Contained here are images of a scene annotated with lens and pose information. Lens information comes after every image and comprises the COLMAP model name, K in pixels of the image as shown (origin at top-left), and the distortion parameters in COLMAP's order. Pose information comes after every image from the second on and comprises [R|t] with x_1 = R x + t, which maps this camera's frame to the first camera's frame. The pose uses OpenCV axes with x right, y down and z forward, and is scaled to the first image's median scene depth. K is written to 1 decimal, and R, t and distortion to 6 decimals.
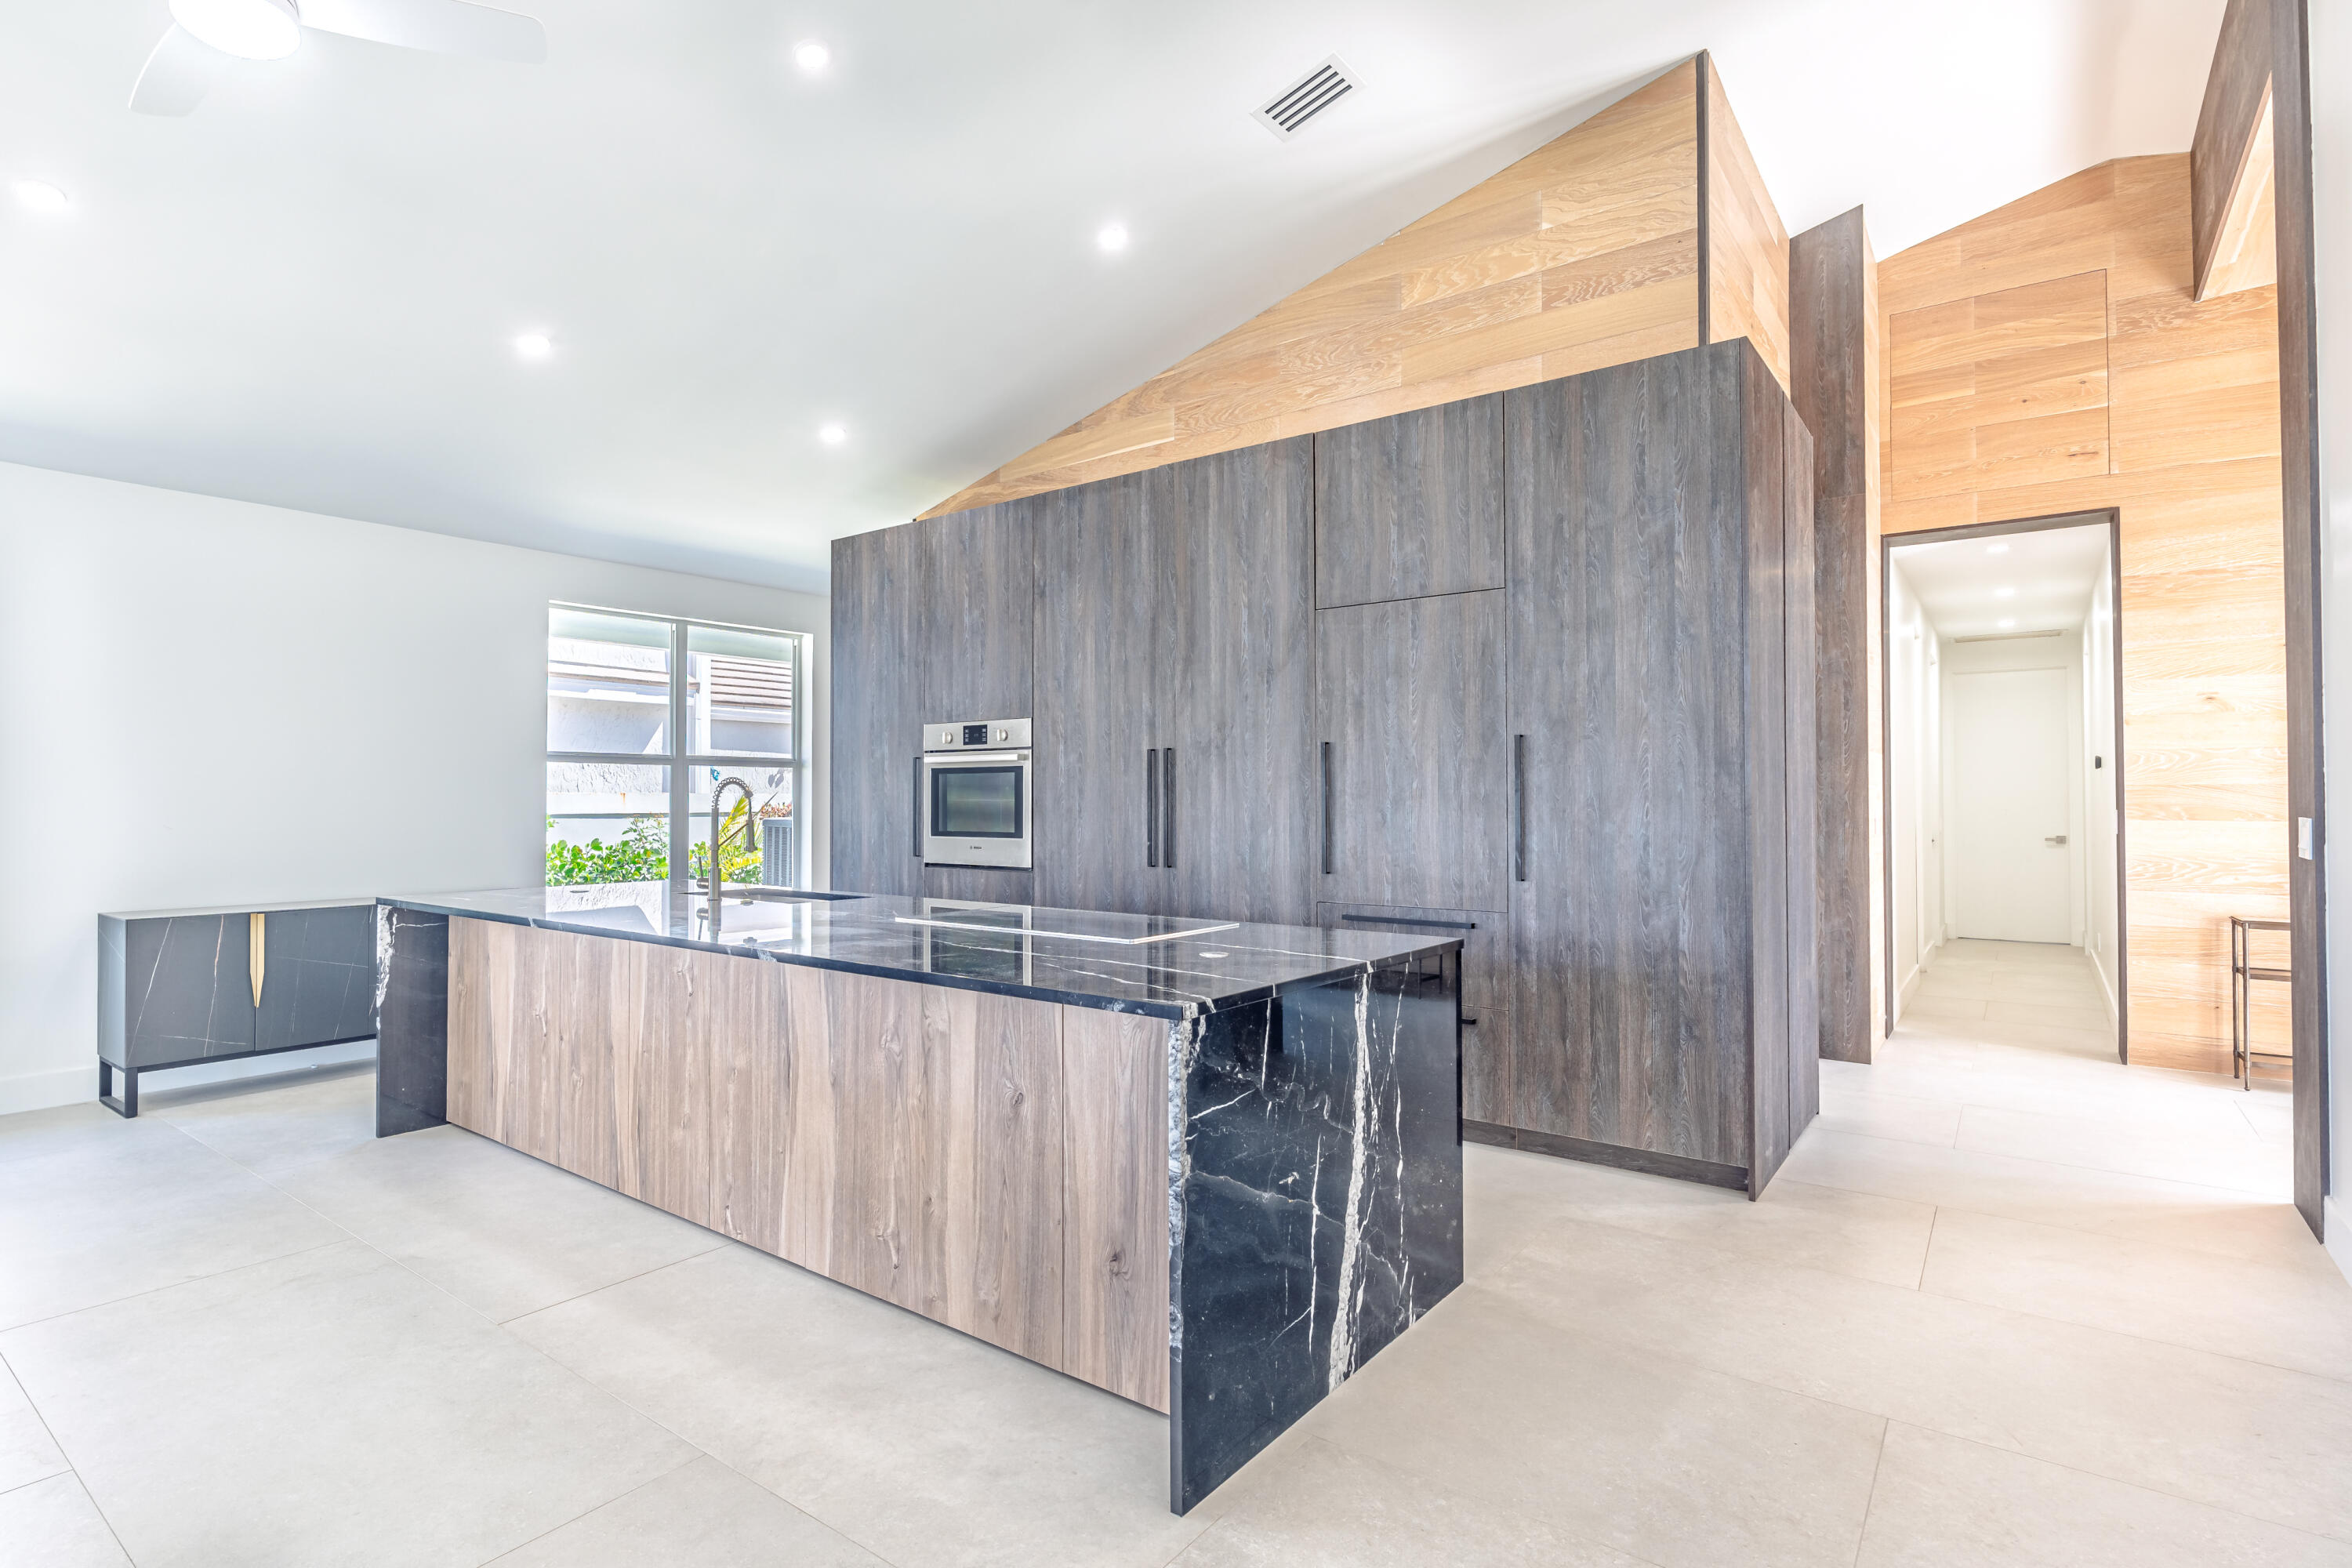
lens RADIAL K [[1128.3, 0, 1021.7], [0, 1128.3, 784.3], [0, 0, 1]] dist [-0.005714, 0.000615]
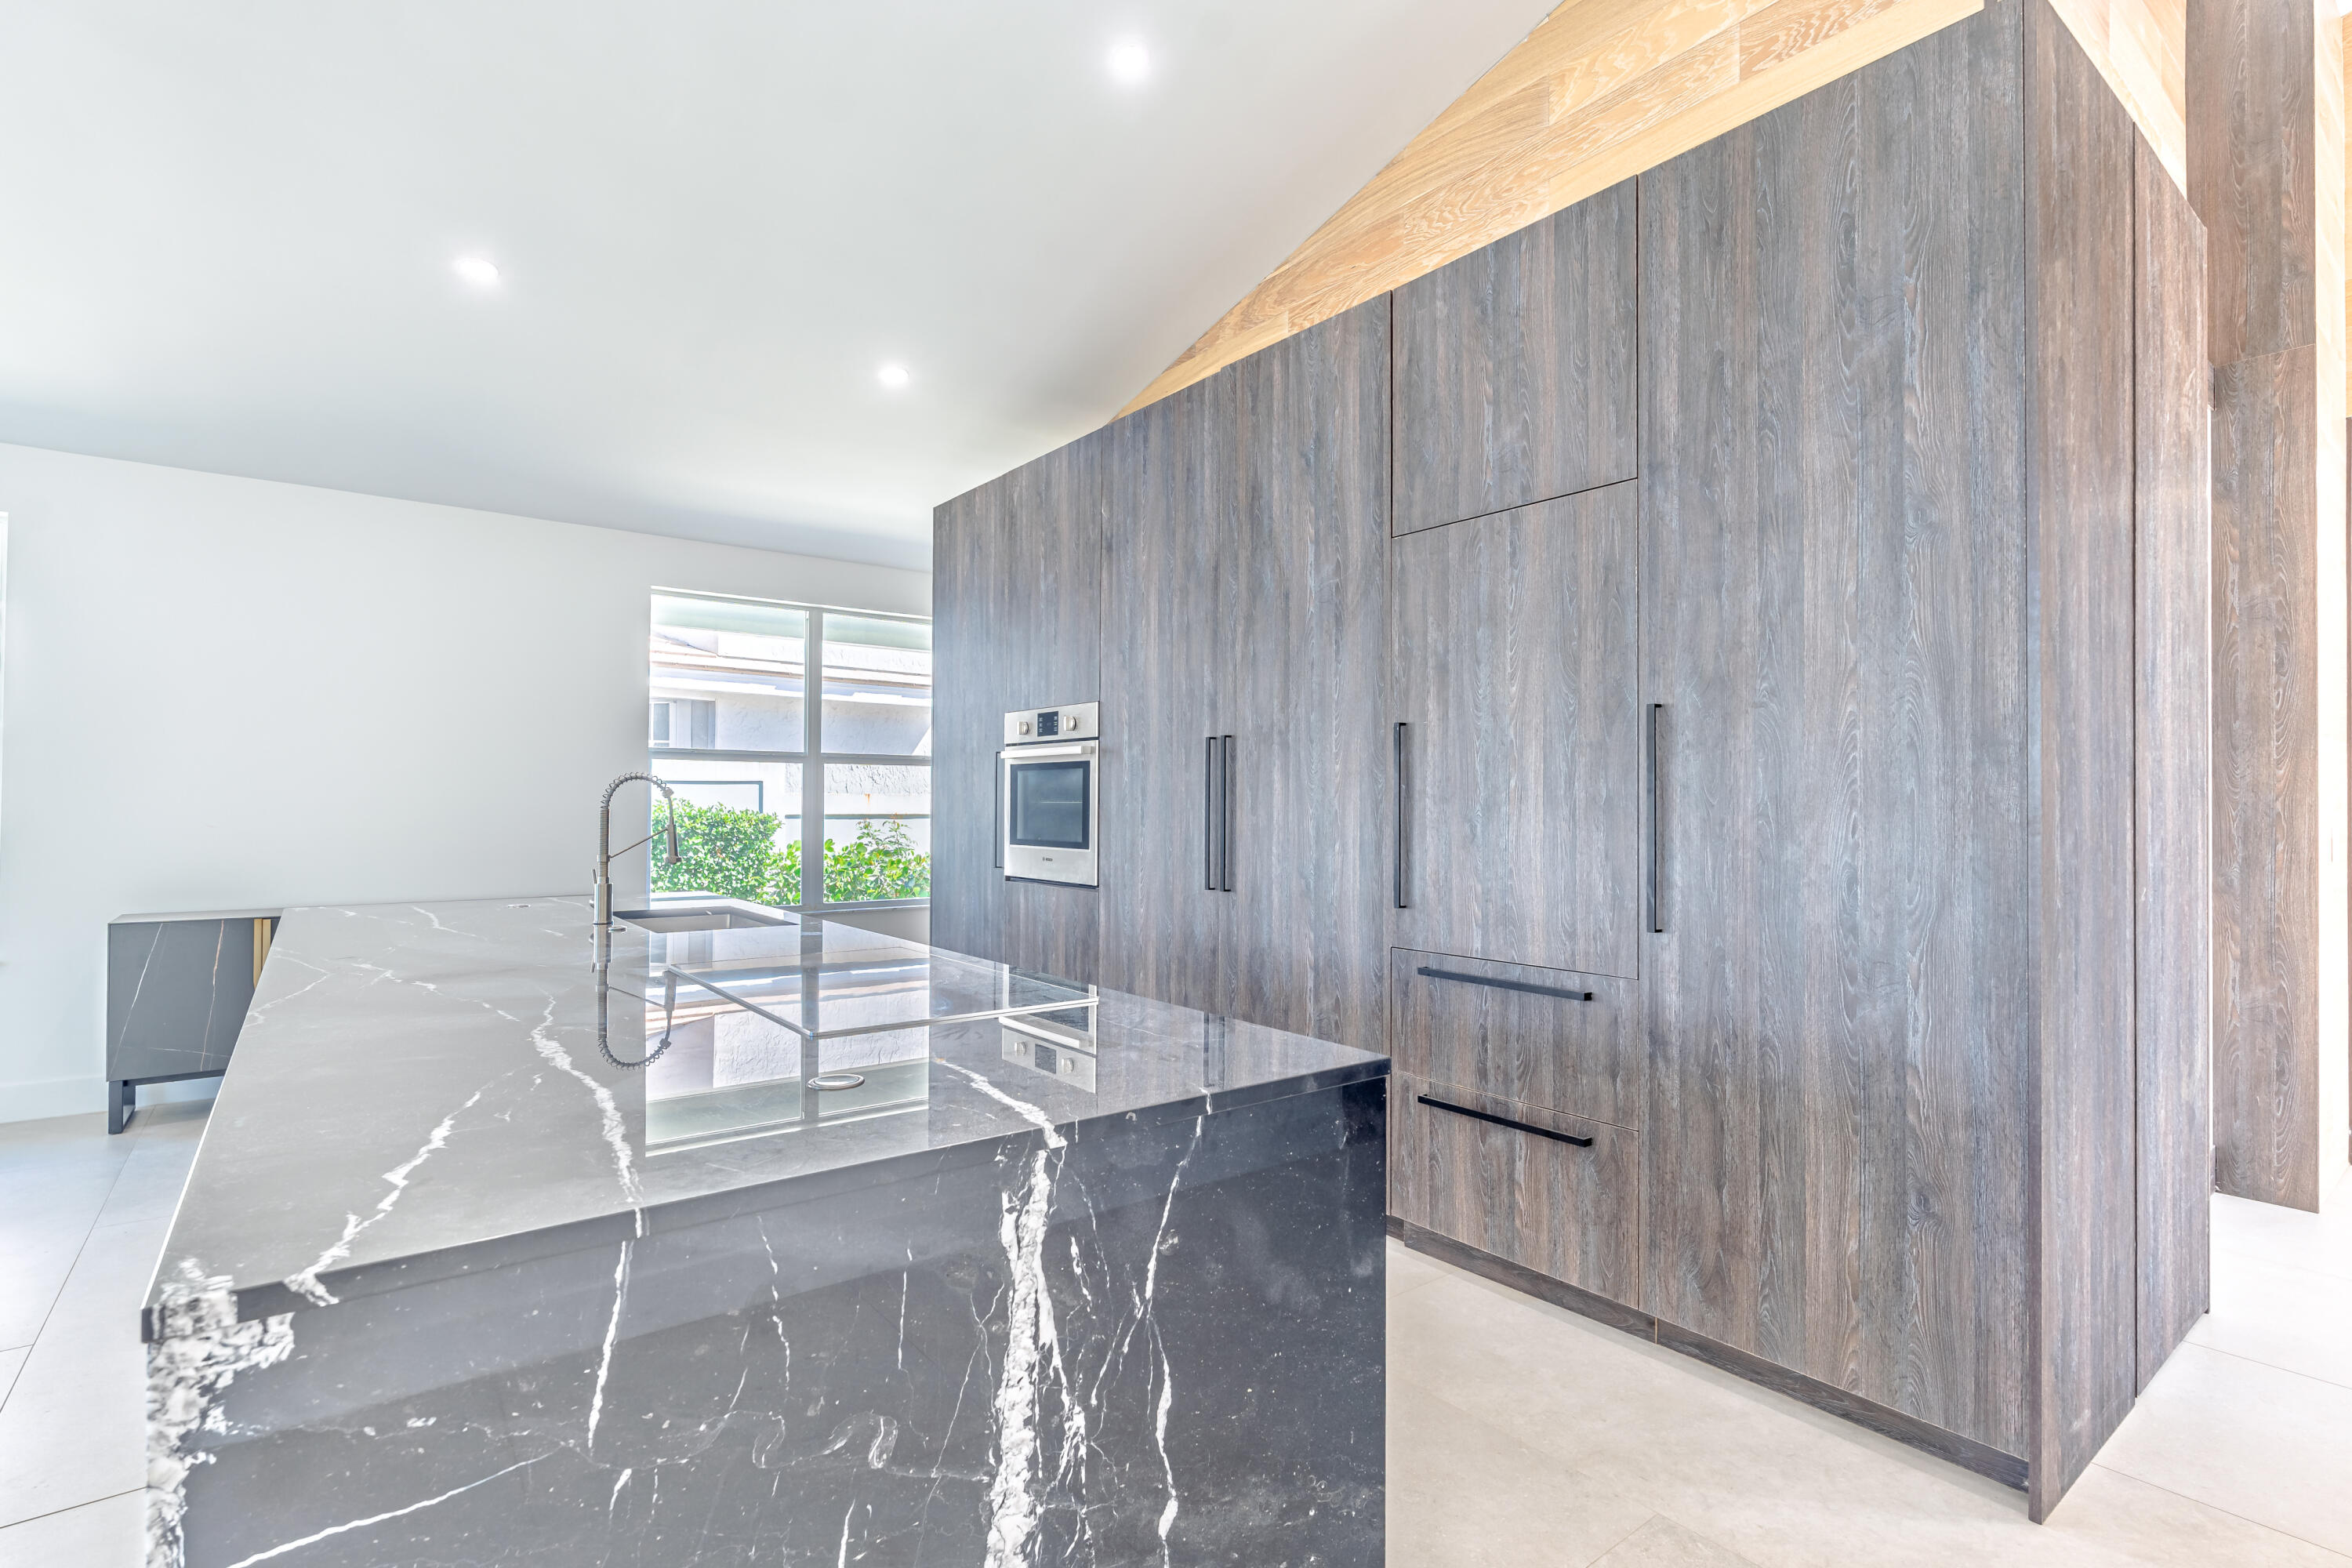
lens RADIAL K [[1128.3, 0, 1097.4], [0, 1128.3, 791.3], [0, 0, 1]] dist [-0.005714, 0.000615]
pose [[0.981006, 0.004101, -0.193932, 0.231239], [-0.003451, 0.999987, 0.003688, 0.004013], [0.193945, -0.002948, 0.981008, 0.280639]]
